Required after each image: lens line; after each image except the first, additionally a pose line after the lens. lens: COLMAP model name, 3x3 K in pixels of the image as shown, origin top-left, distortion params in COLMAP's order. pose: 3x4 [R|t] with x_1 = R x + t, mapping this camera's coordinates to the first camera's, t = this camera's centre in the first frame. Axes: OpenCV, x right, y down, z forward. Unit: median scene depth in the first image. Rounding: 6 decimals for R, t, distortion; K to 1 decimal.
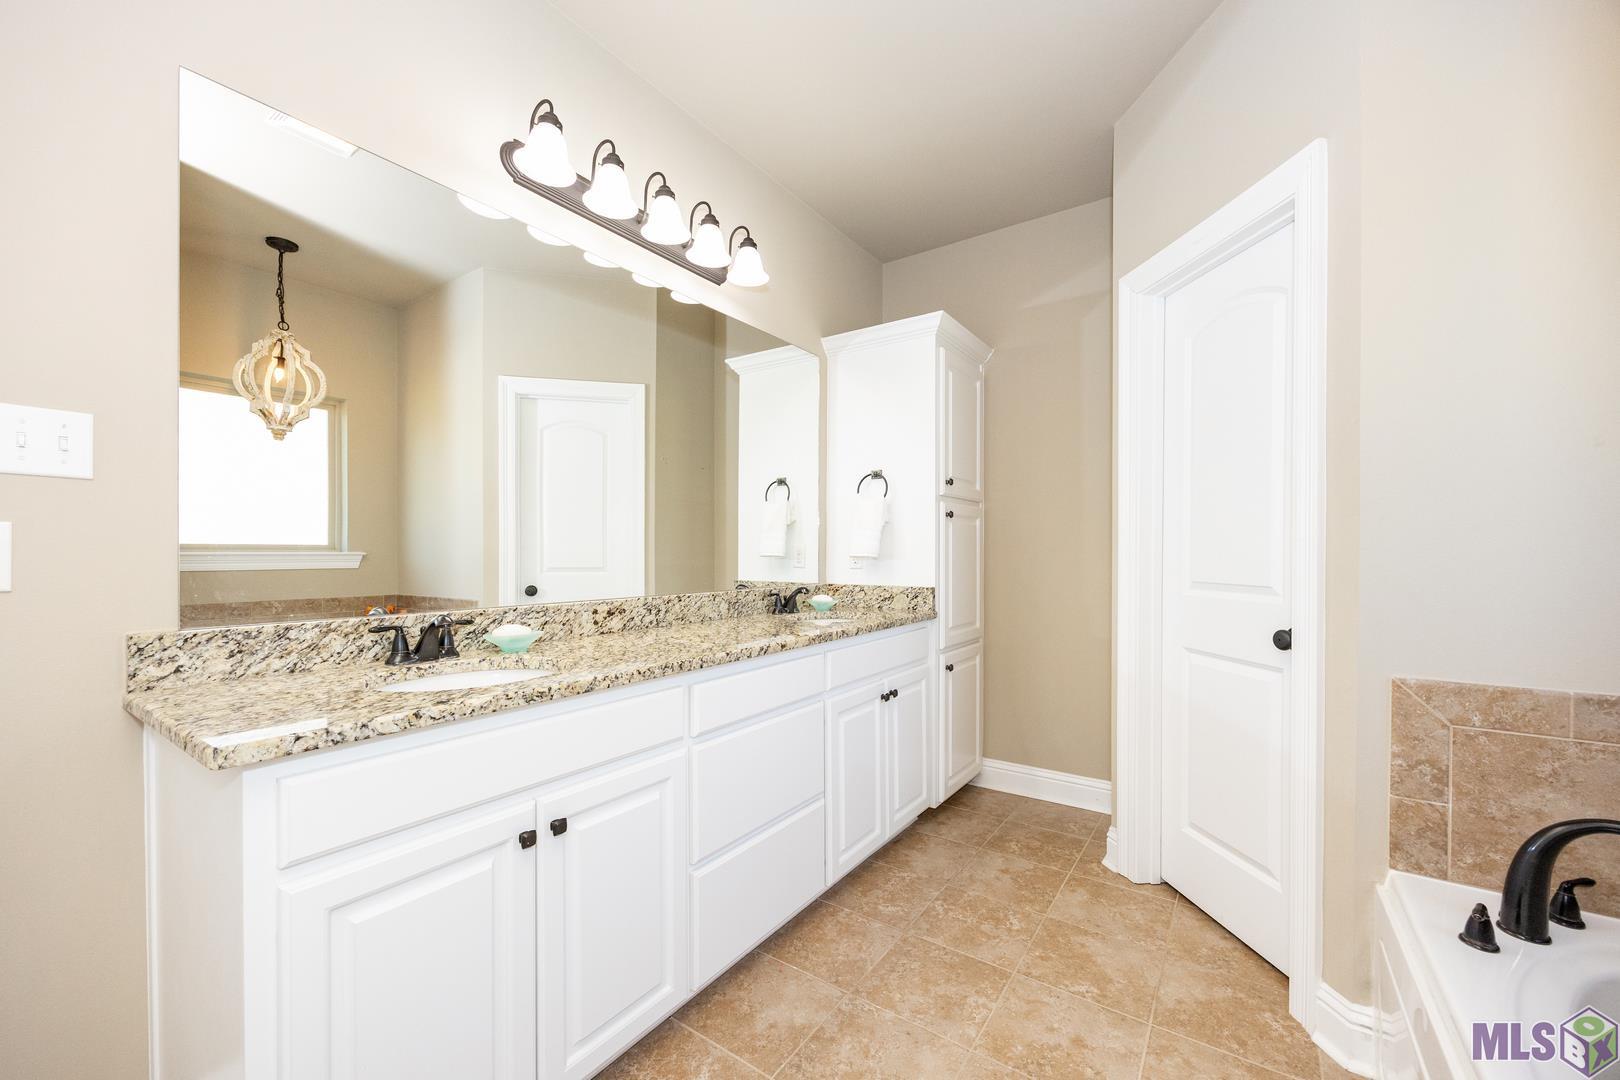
lens RADIAL K [[645.1, 0, 806.4], [0, 645.1, 558.2], [0, 0, 1]] dist [-0.006863, -0.000351]
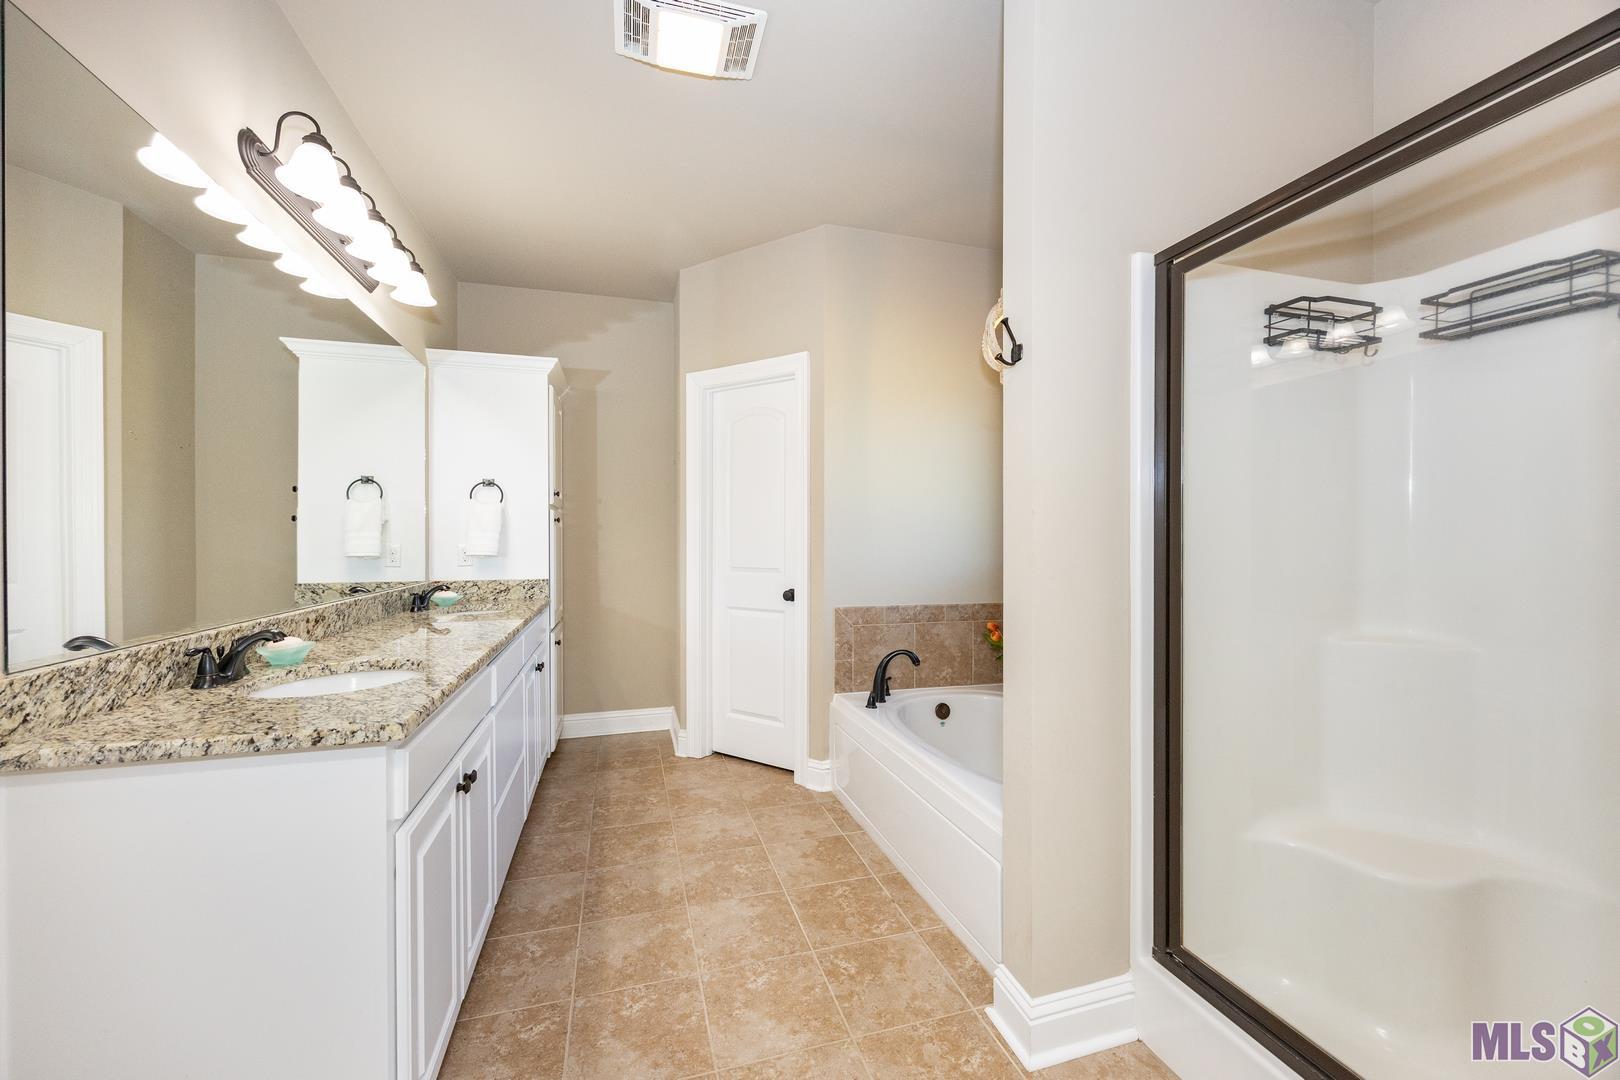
lens RADIAL K [[638.1, 0, 829.4], [0, 638.1, 543.2], [0, 0, 1]] dist [-0.001238, -0.000080]
pose [[0.595733, -0.007495, 0.803148, -0.788600], [0.006704, 0.999968, 0.004359, -0.042860], [-0.803155, 0.002787, 0.595764, -0.276776]]
